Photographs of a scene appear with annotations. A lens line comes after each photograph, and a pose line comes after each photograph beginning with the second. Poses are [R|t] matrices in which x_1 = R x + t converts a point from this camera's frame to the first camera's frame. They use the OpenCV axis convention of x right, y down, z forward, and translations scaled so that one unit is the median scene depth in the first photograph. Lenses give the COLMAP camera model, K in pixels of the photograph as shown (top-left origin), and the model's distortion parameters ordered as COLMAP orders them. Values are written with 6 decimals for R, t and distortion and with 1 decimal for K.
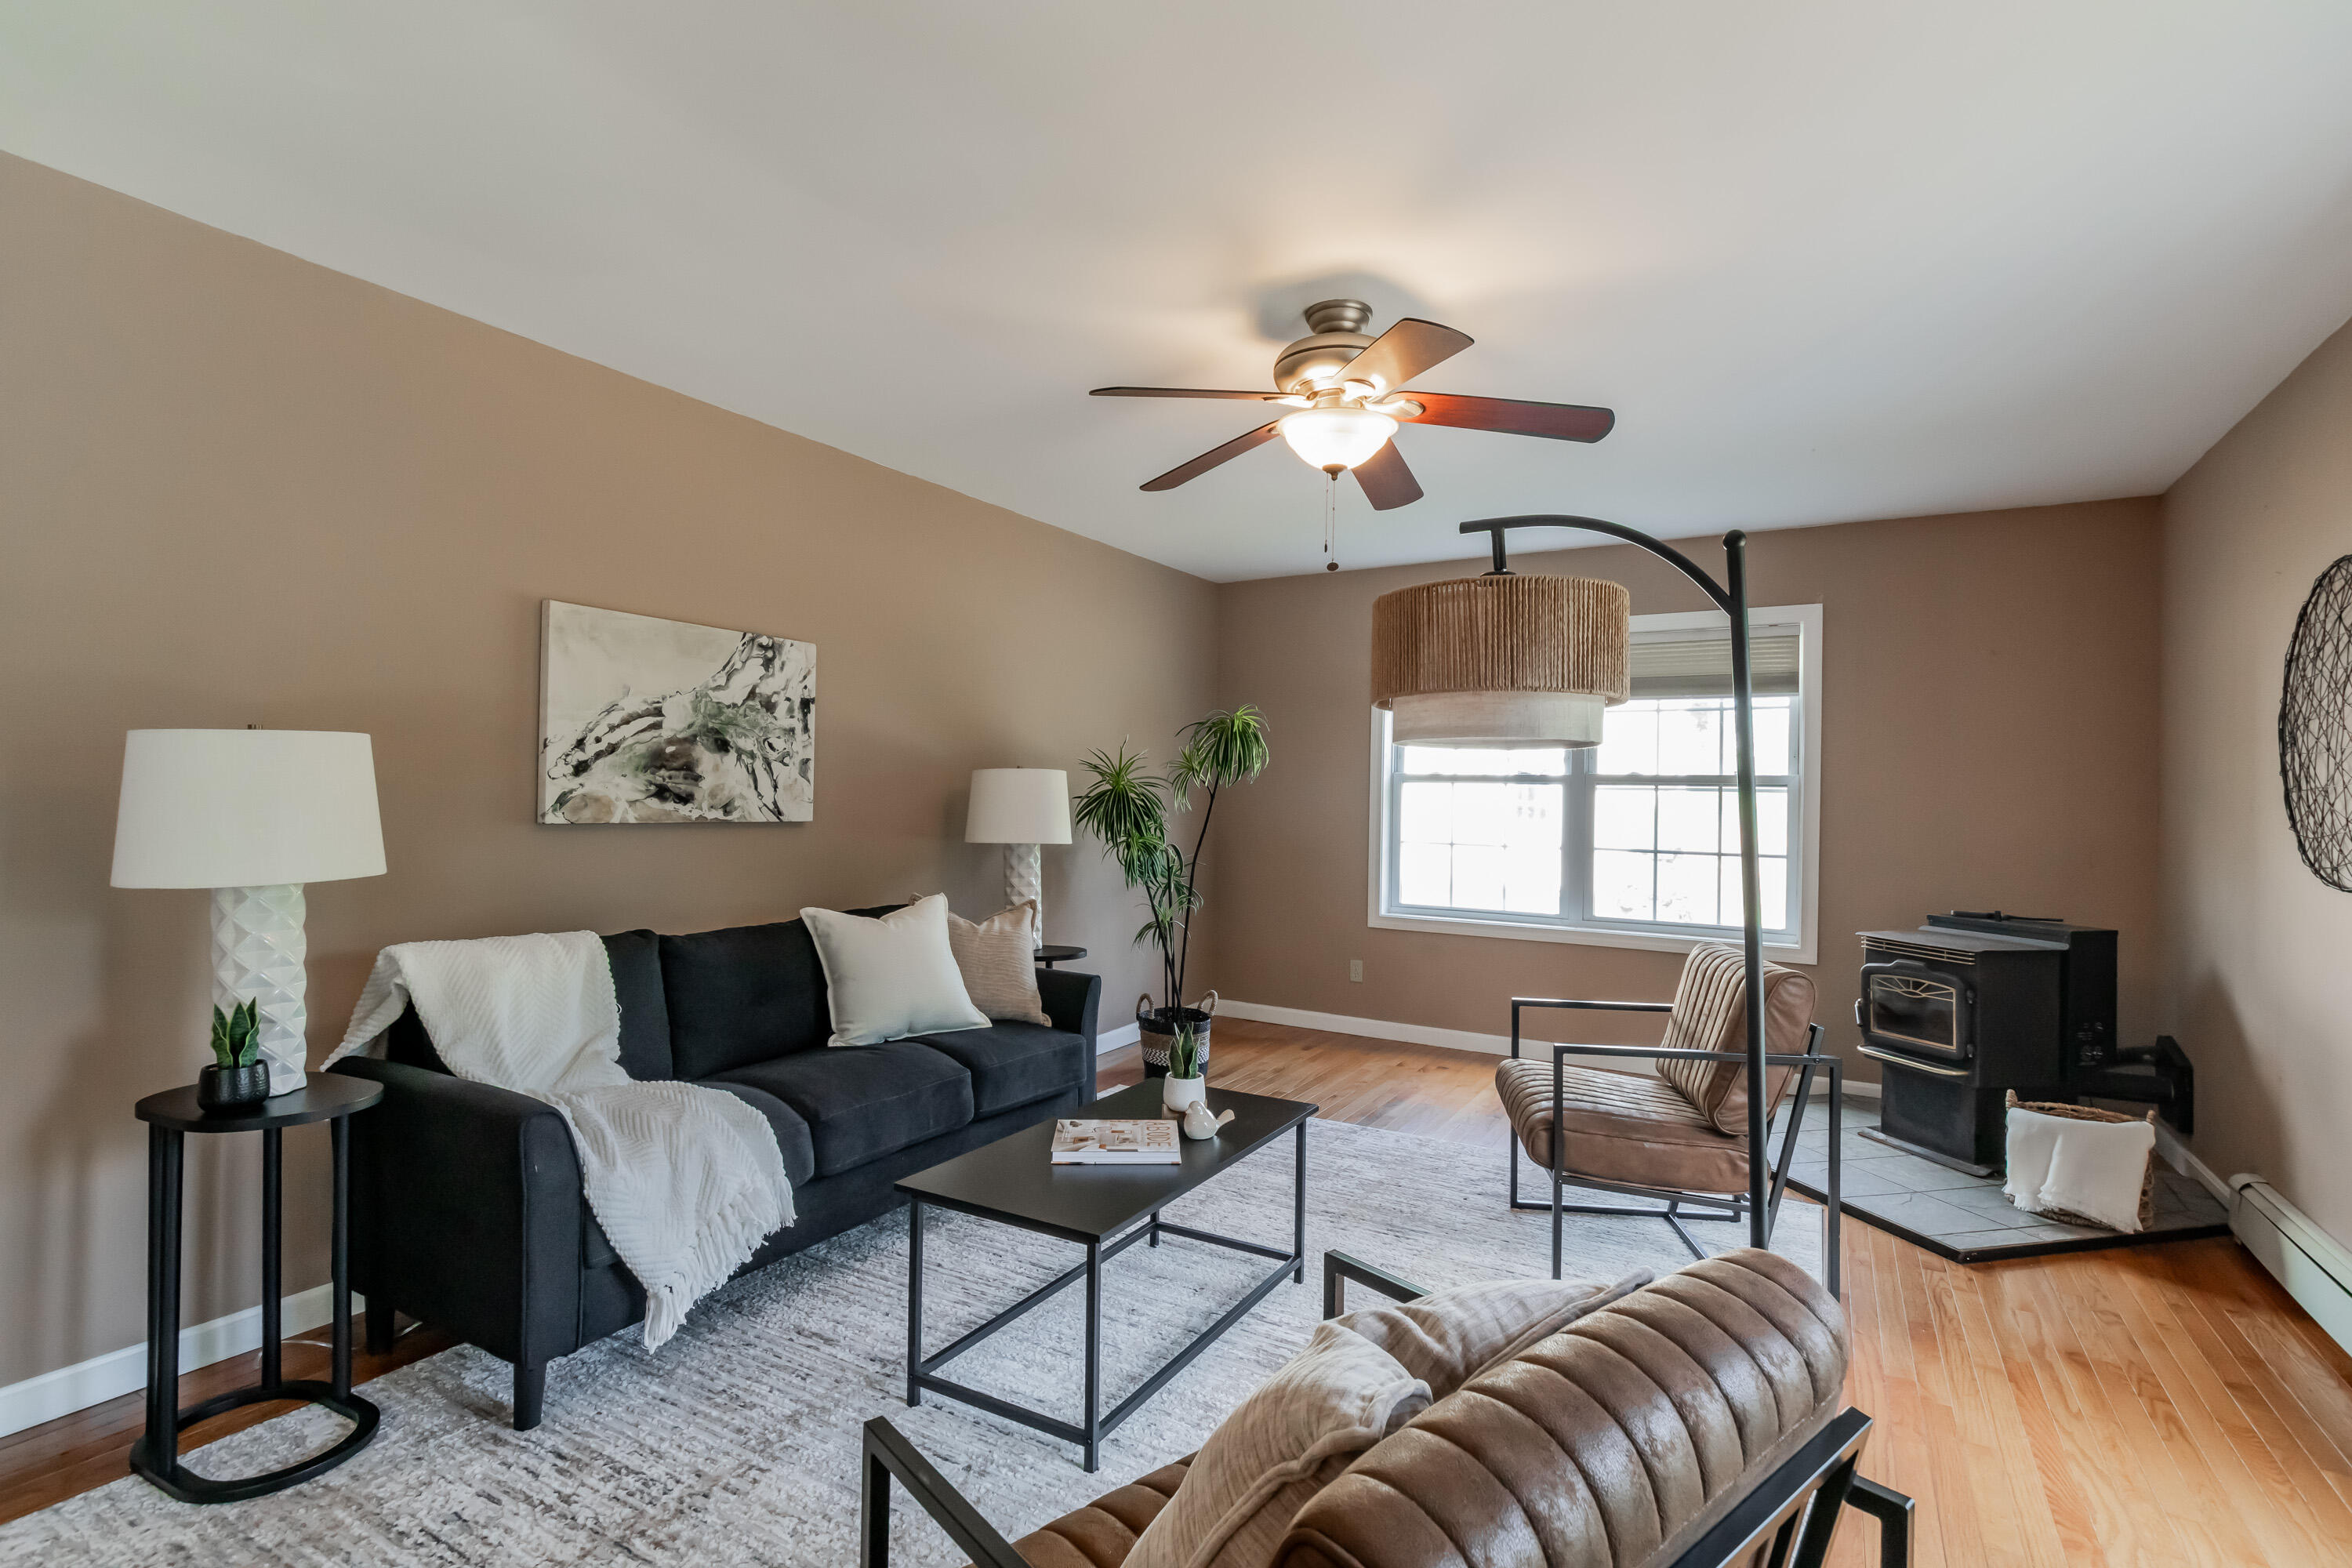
lens RADIAL K [[1098.3, 0, 1174.0], [0, 1098.3, 776.6], [0, 0, 1]] dist [0.000630, -0.000032]
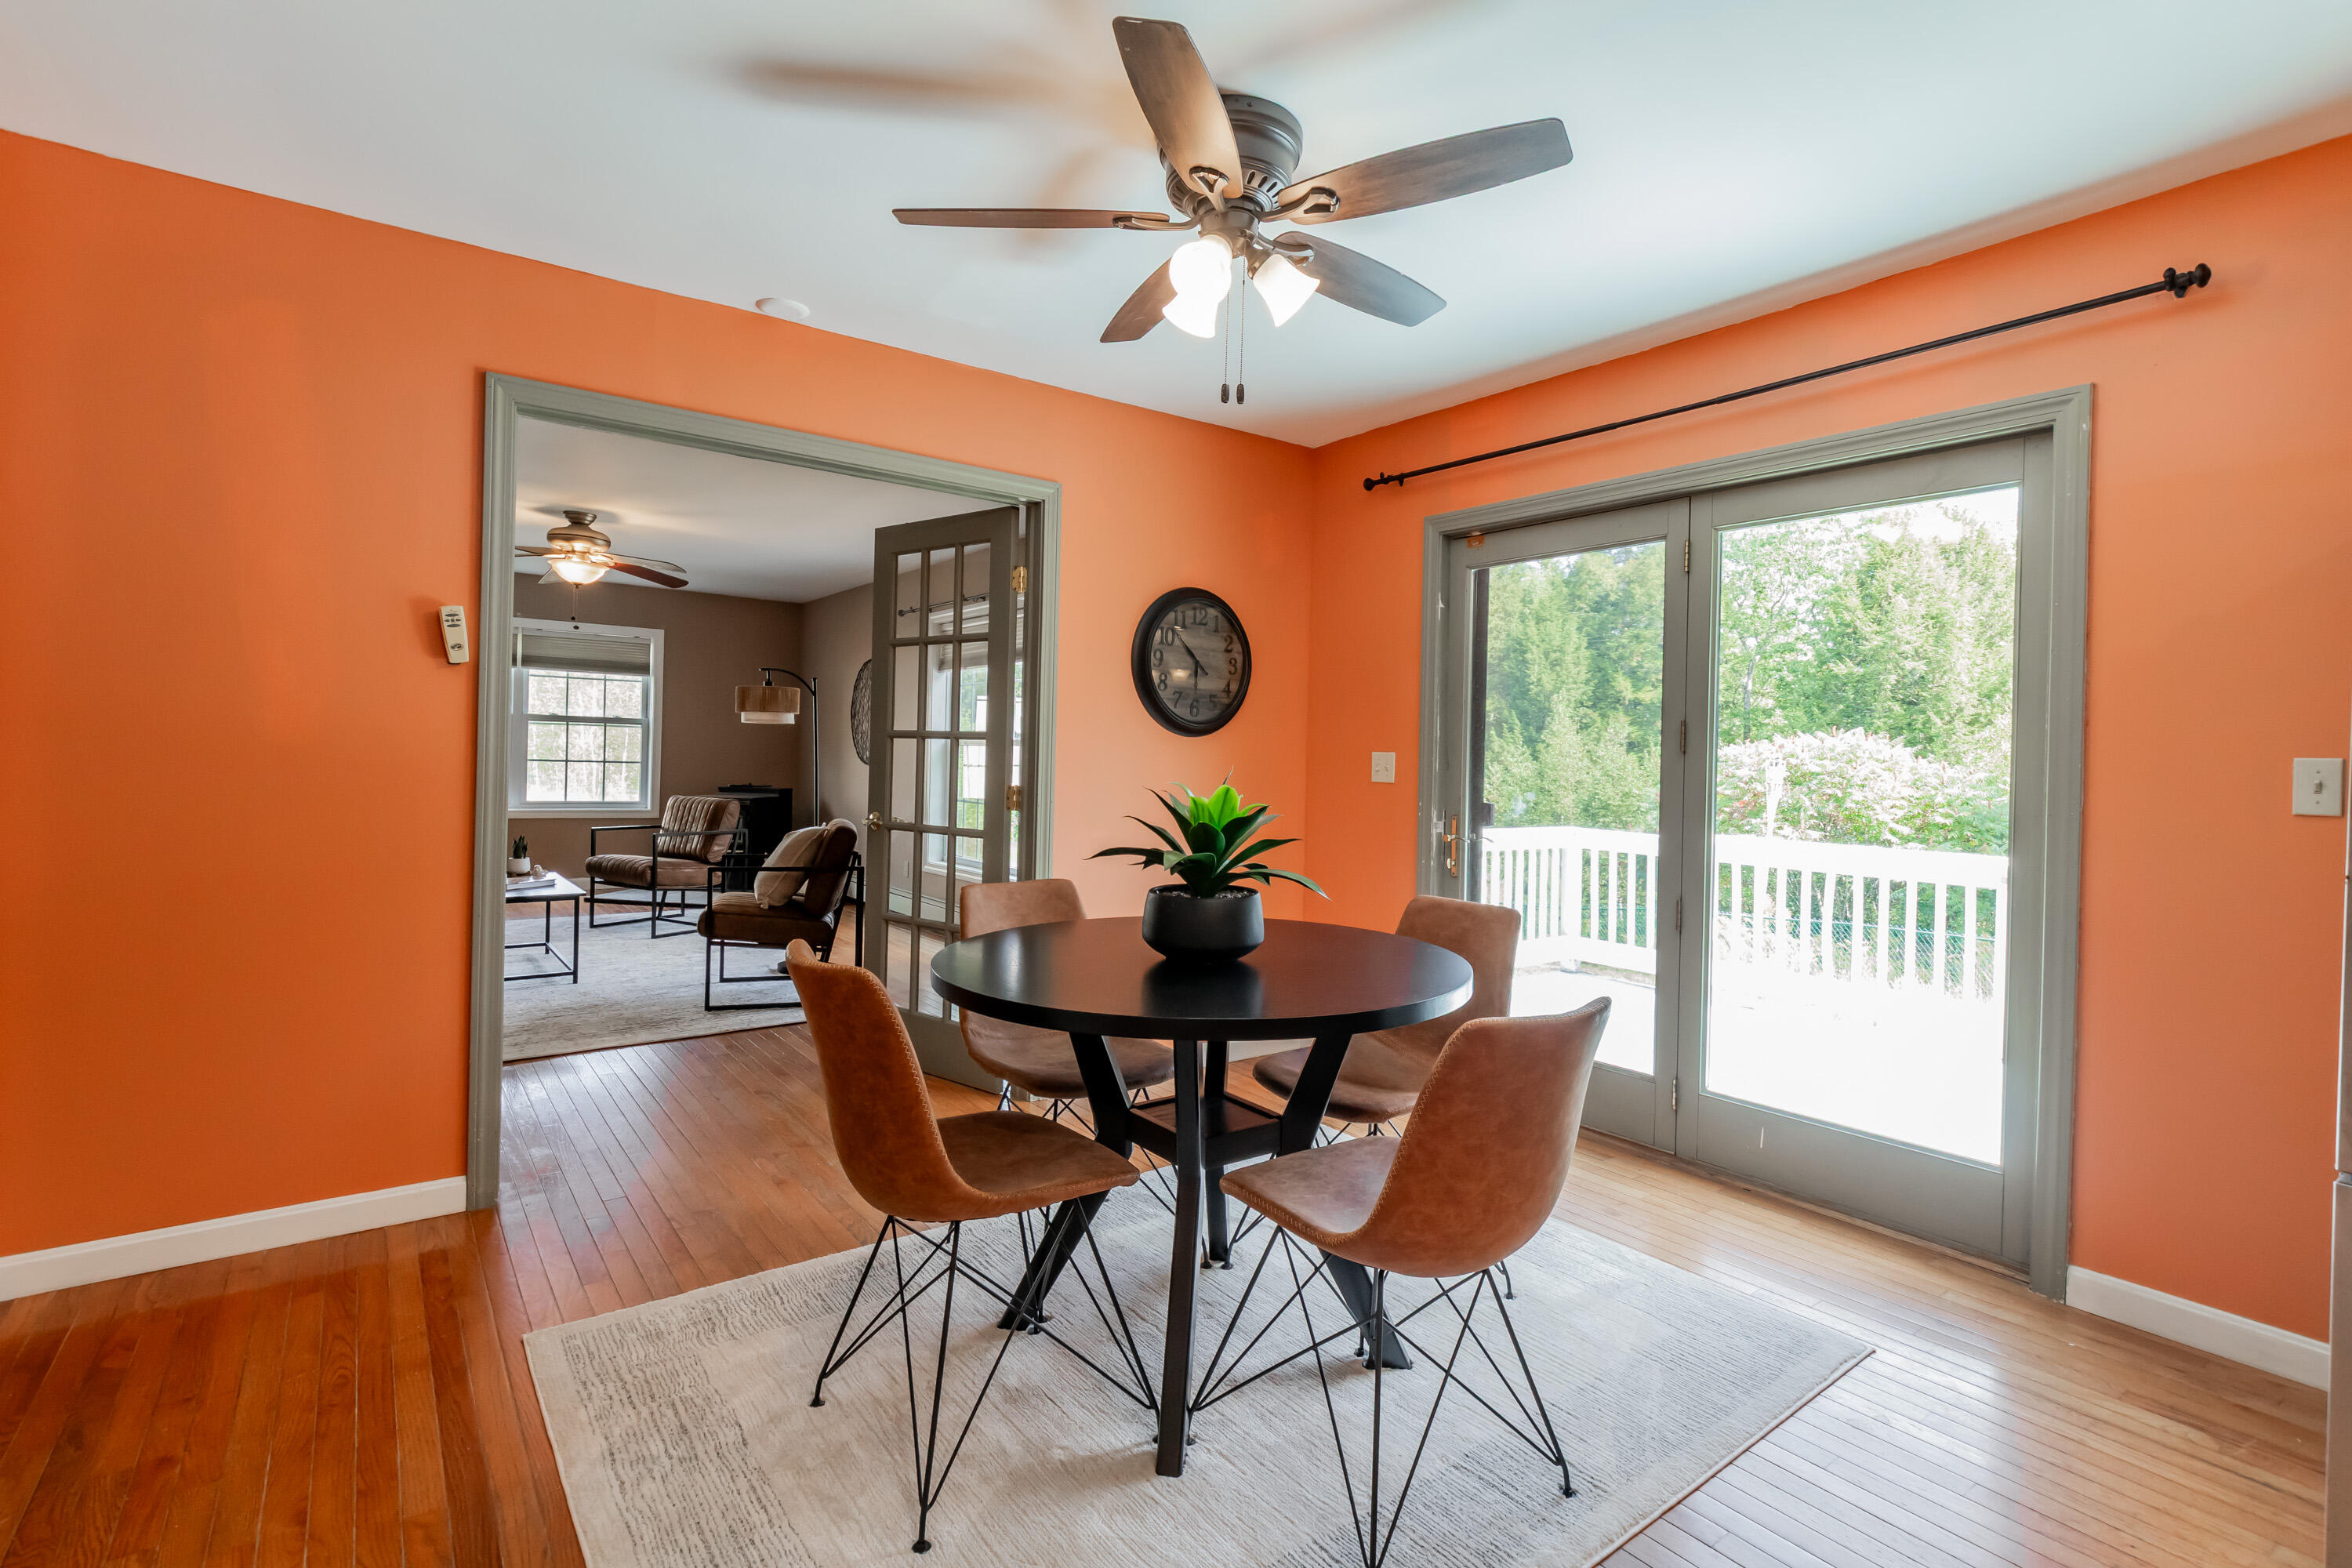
lens RADIAL K [[1098.3, 0, 1174.0], [0, 1098.3, 776.6], [0, 0, 1]] dist [0.000630, -0.000032]
pose [[0.394723, -0.026260, 0.918425, -0.994963], [-0.039940, 0.998156, 0.045706, -0.030160], [-0.917932, -0.054723, 0.392946, -0.702338]]
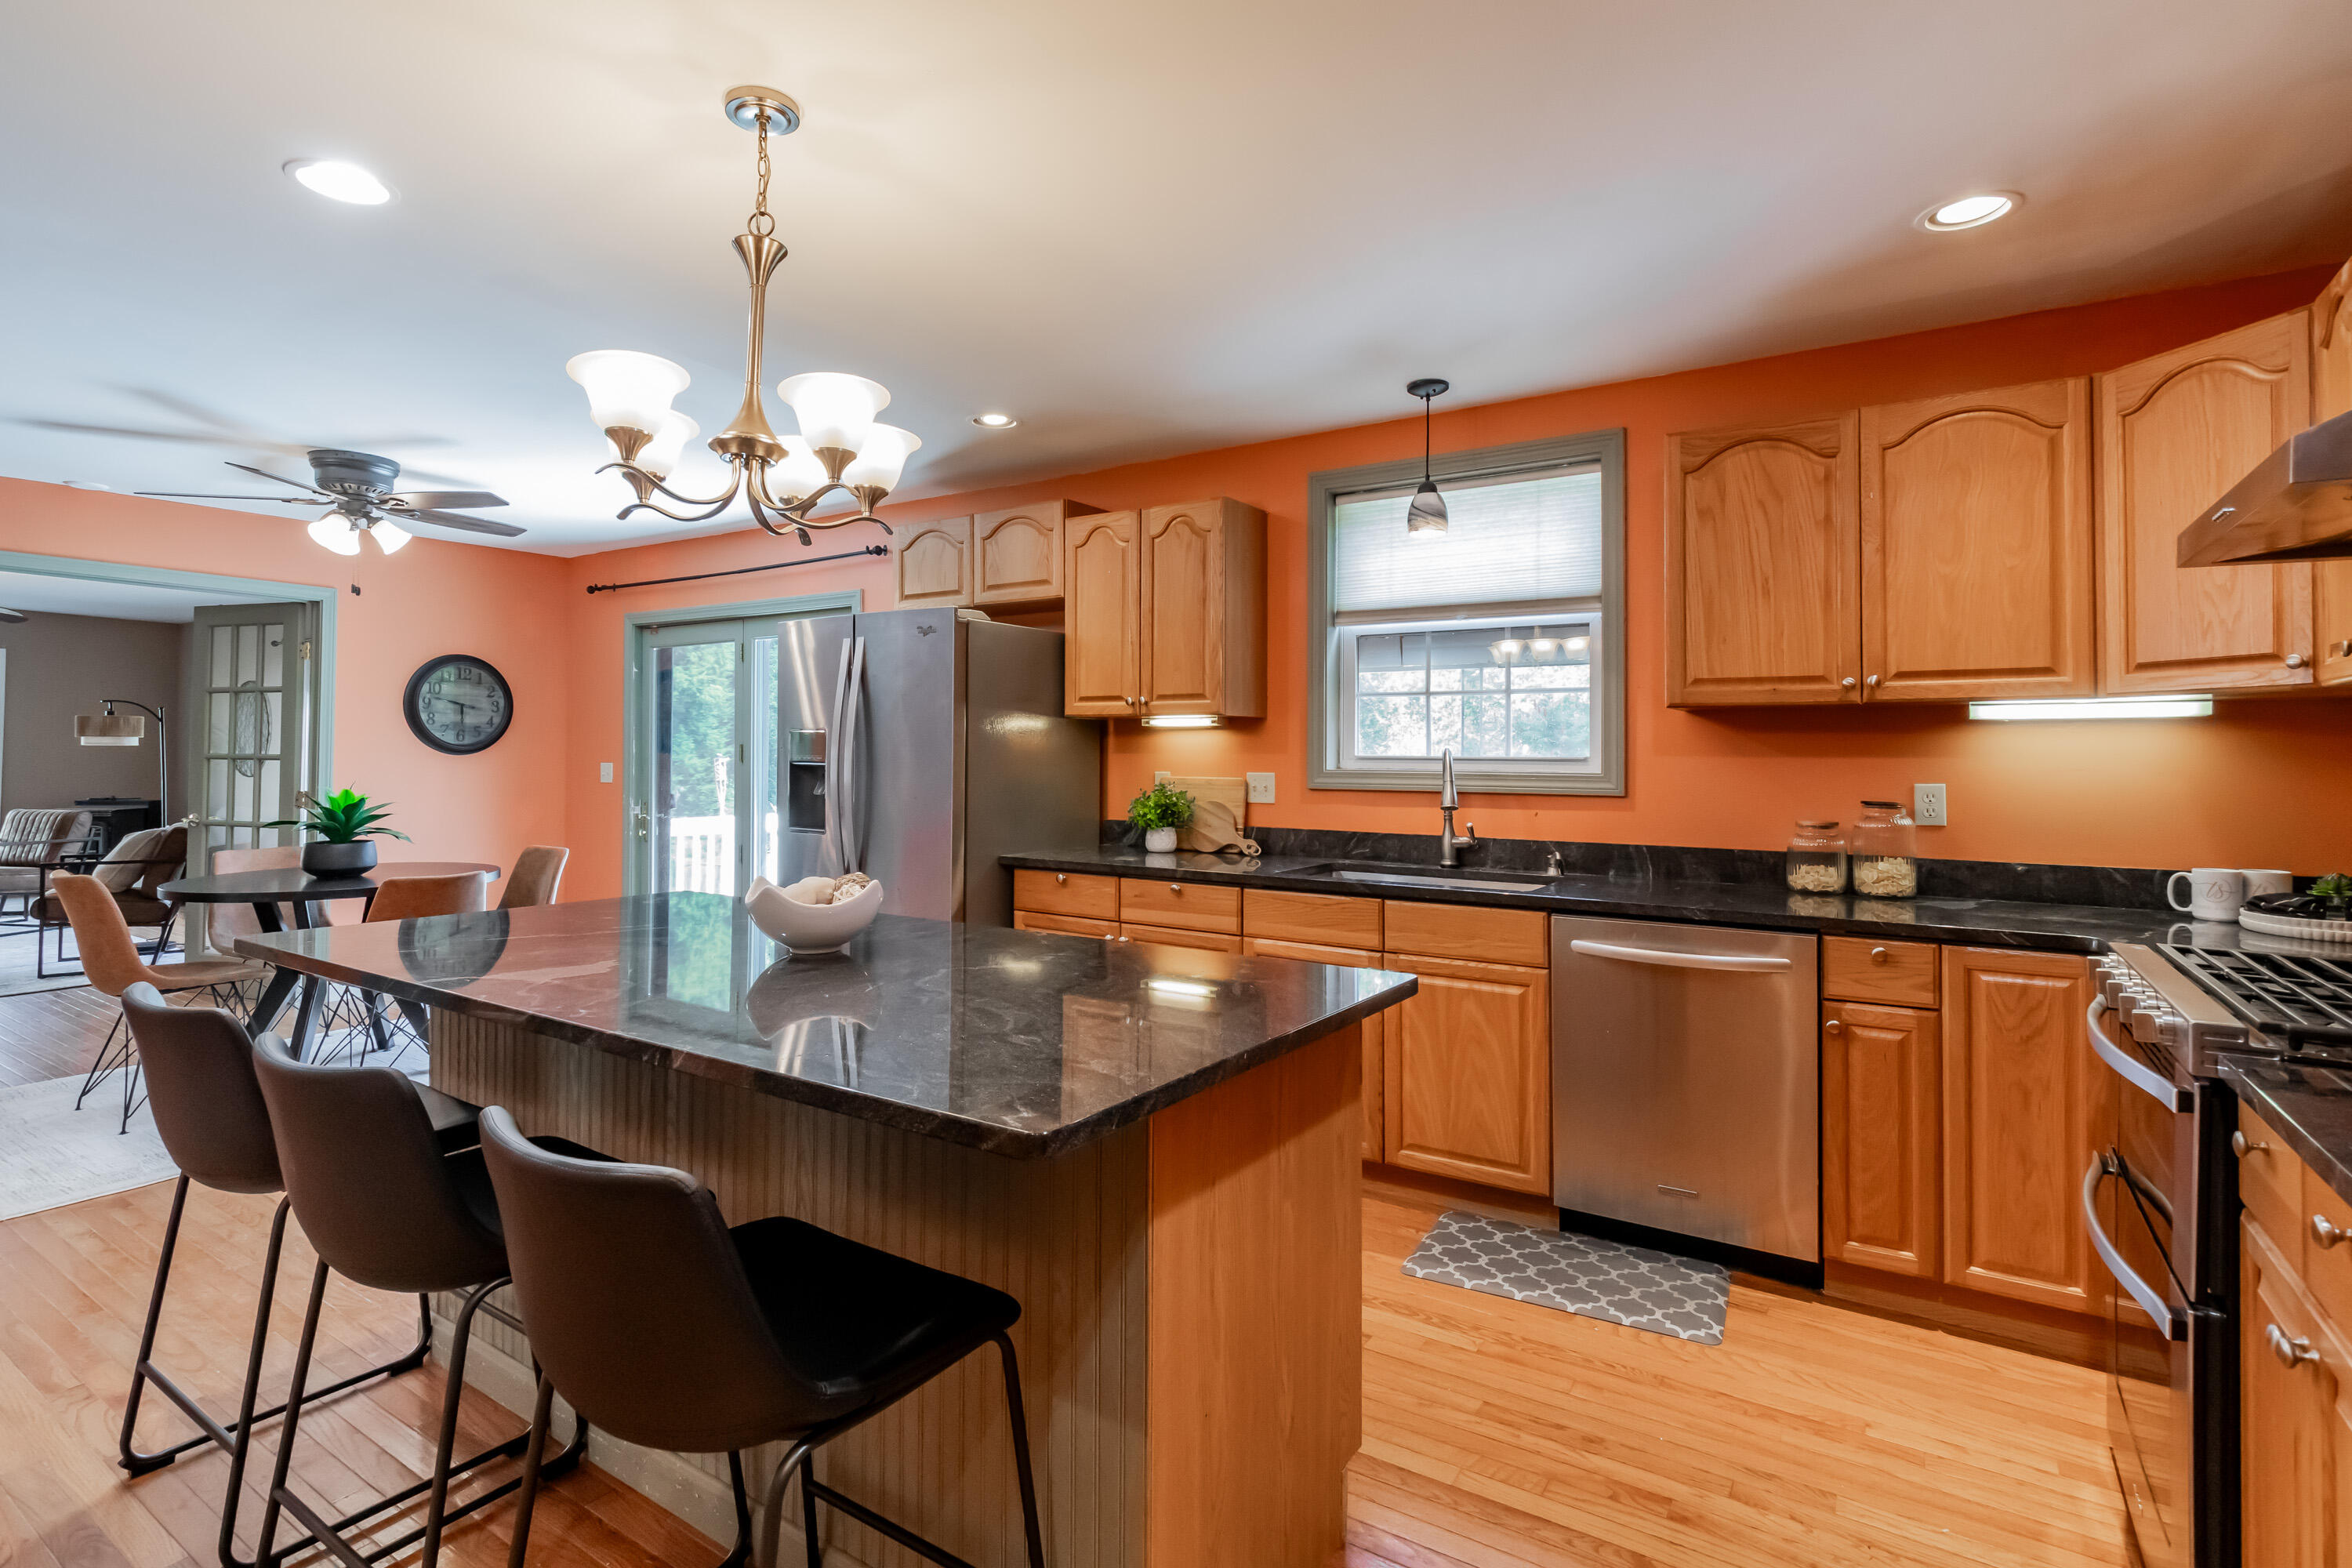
lens RADIAL K [[1134.3, 0, 1210.6], [0, 1134.3, 741.9], [0, 0, 1]] dist [-0.001332, -0.000690]
pose [[0.034817, -0.002208, 0.999391, -2.114083], [-0.032597, 0.999463, 0.003344, -0.121745], [-0.998862, -0.032693, 0.034727, -2.048380]]
